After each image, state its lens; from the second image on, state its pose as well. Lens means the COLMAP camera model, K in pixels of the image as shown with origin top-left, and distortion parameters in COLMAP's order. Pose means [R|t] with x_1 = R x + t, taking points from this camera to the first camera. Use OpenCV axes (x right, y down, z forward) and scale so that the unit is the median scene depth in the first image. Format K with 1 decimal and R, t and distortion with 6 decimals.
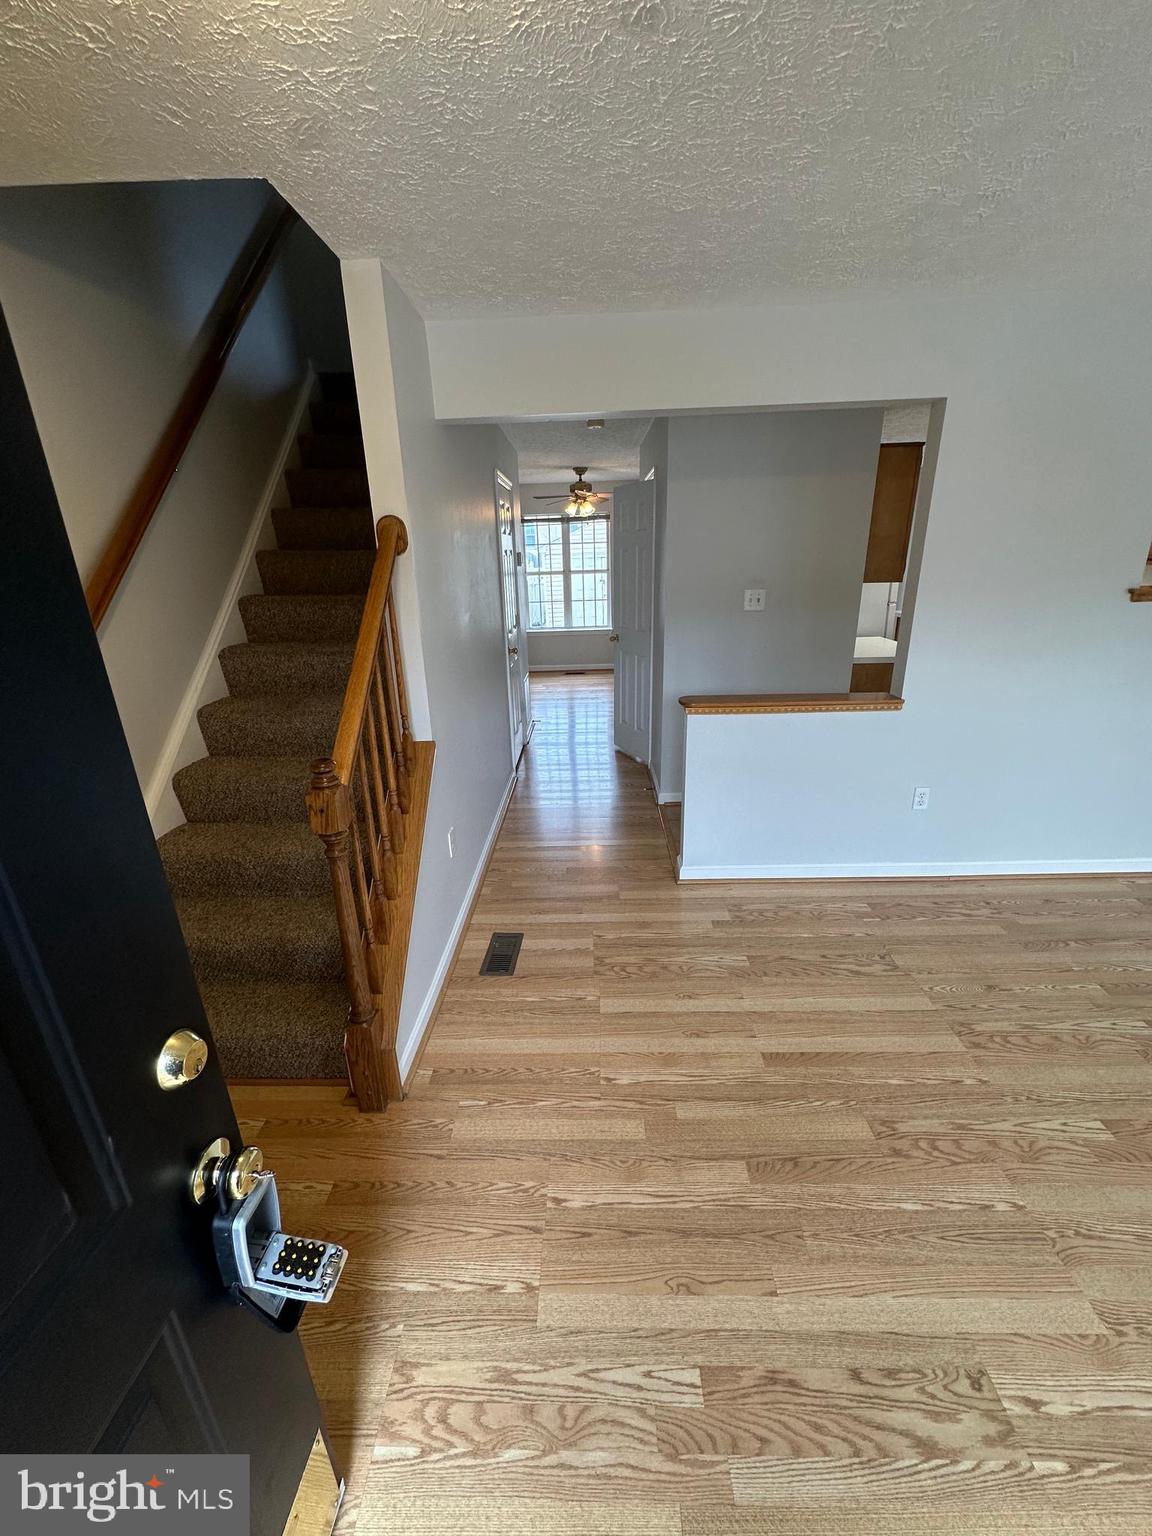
lens RADIAL K [[606.5, 0, 570.5], [0, 606.5, 780.1], [0, 0, 1]] dist [-0.003032, 0.000469]
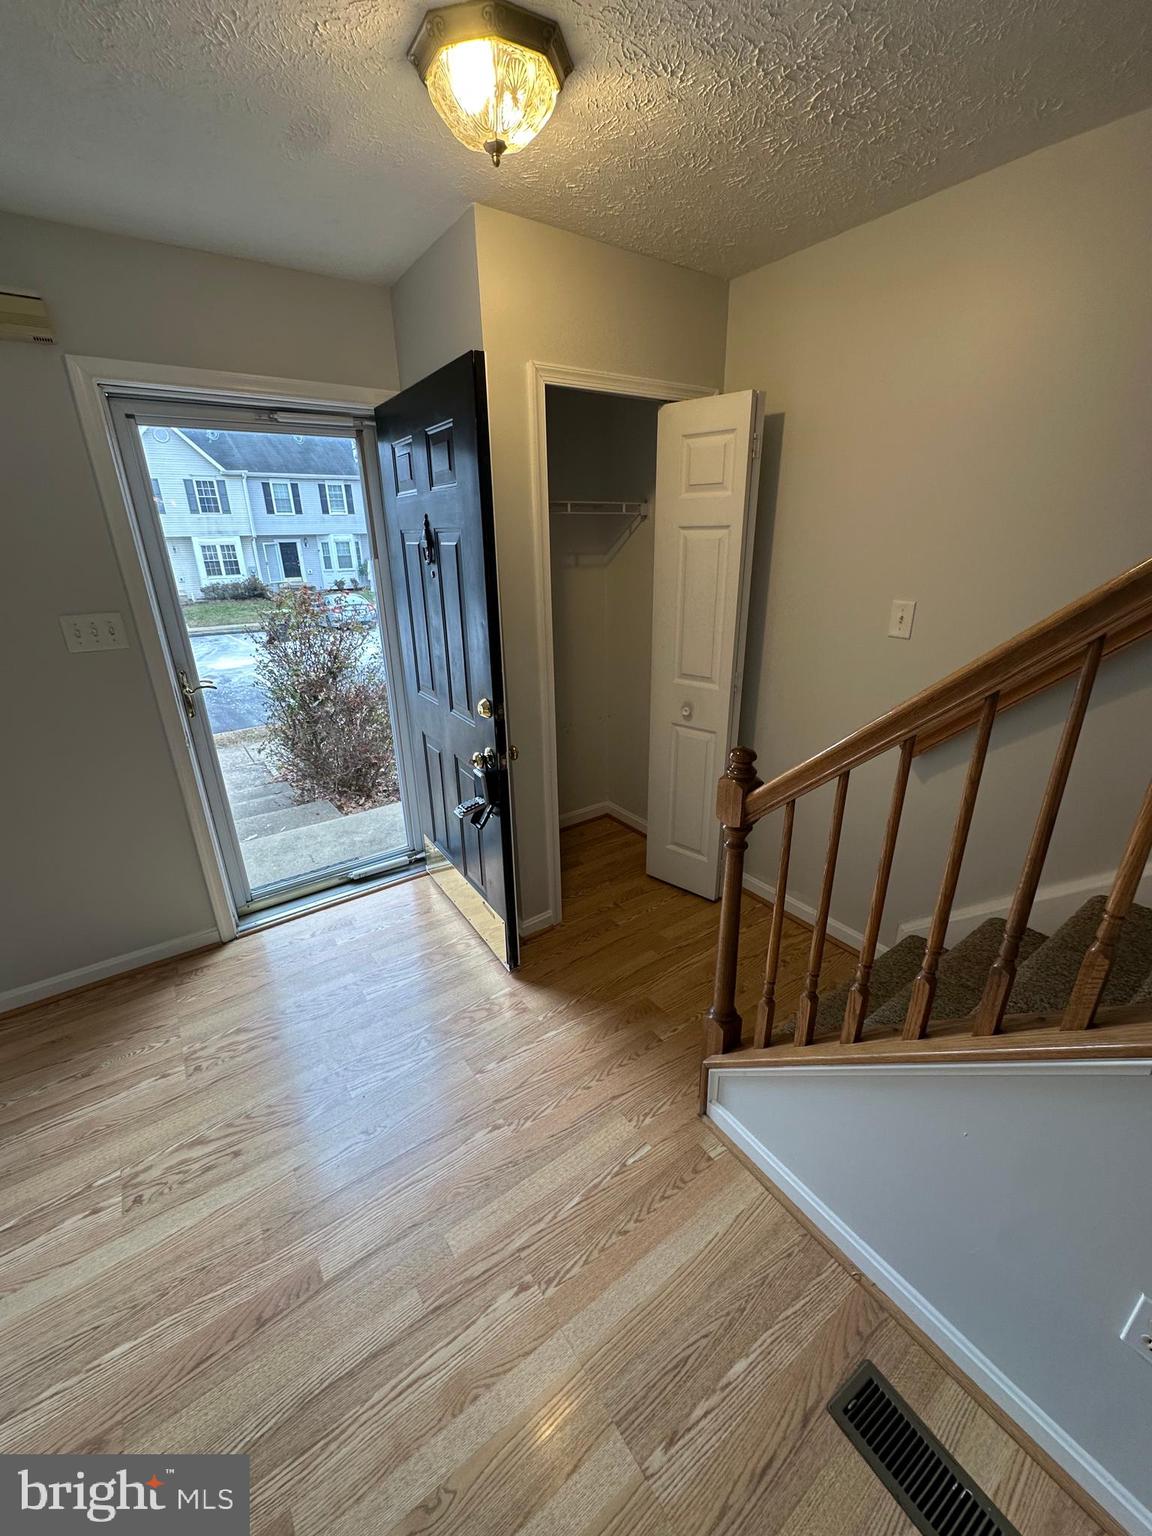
lens RADIAL K [[609.9, 0, 570.6], [0, 609.9, 767.0], [0, 0, 1]] dist [-0.004833, 0.000587]
pose [[-0.797993, 0.251831, -0.547529, 0.215075], [-0.175398, 0.772136, 0.610771, -0.353608], [0.576578, 0.583427, -0.571989, 0.913958]]
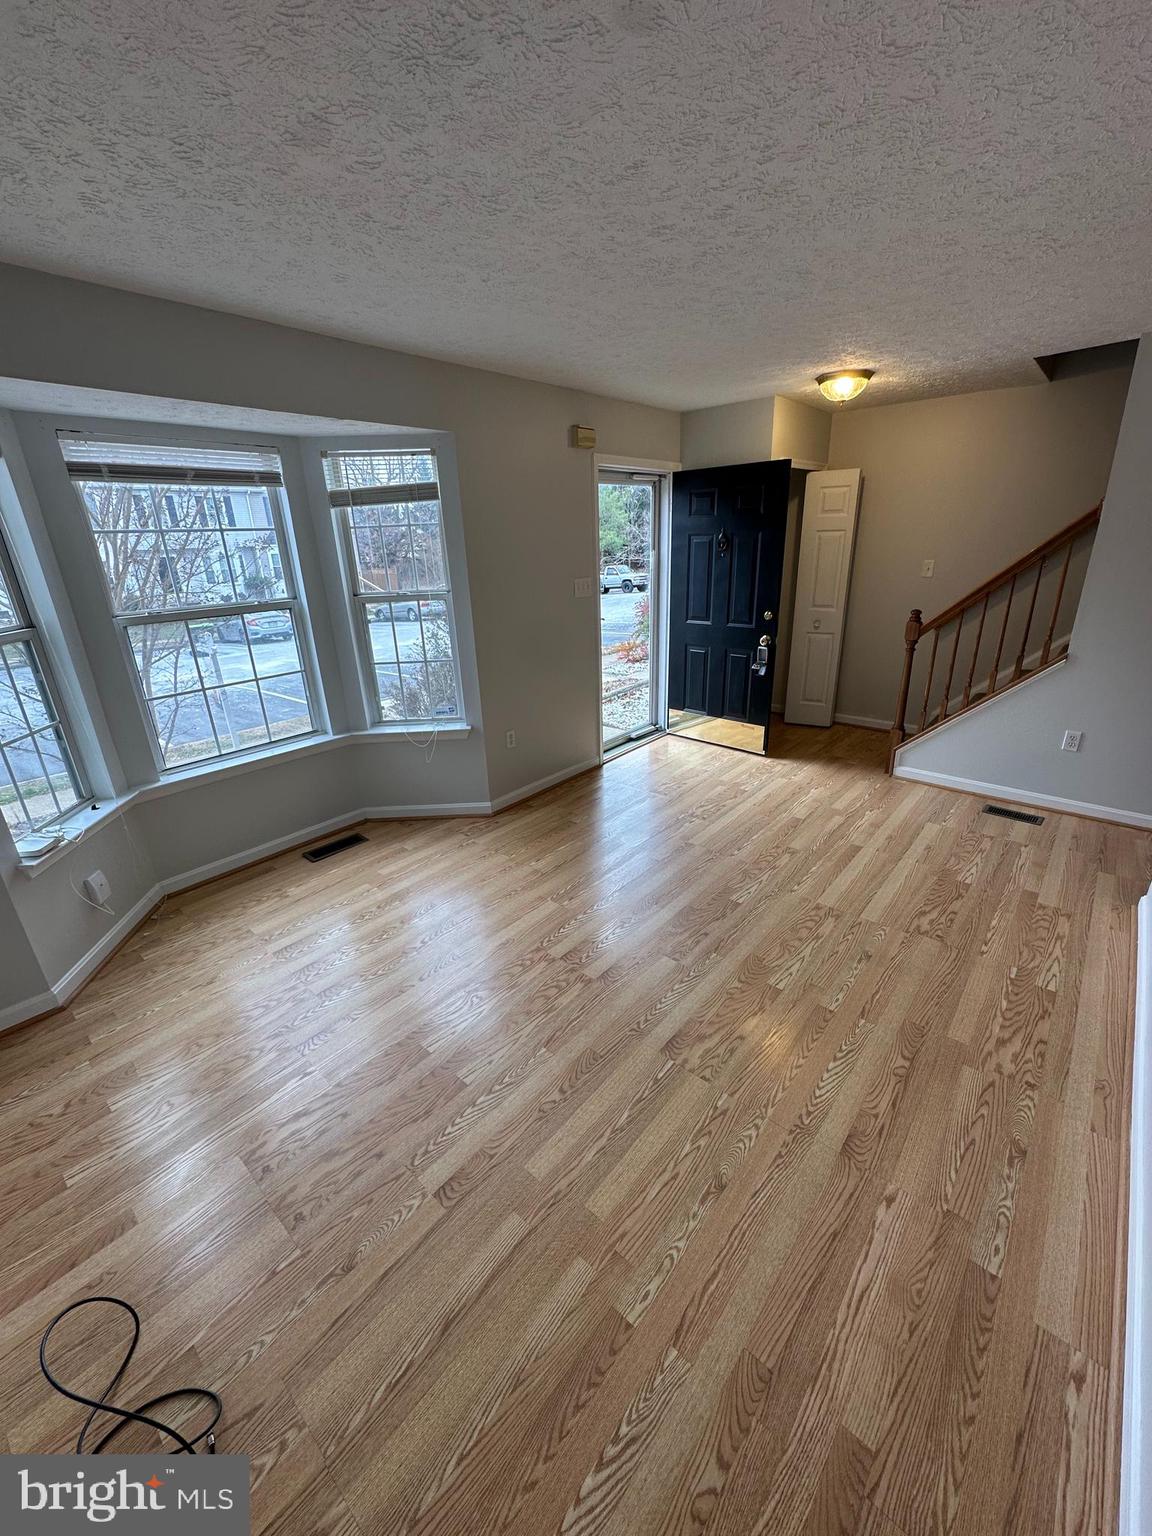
lens RADIAL K [[609.9, 0, 570.6], [0, 609.9, 767.0], [0, 0, 1]] dist [-0.004833, 0.000587]
pose [[-0.638202, 0.318623, -0.700841, 1.666621], [-0.218749, 0.797768, 0.561886, -0.412069], [0.738138, 0.511905, -0.439439, 0.907279]]
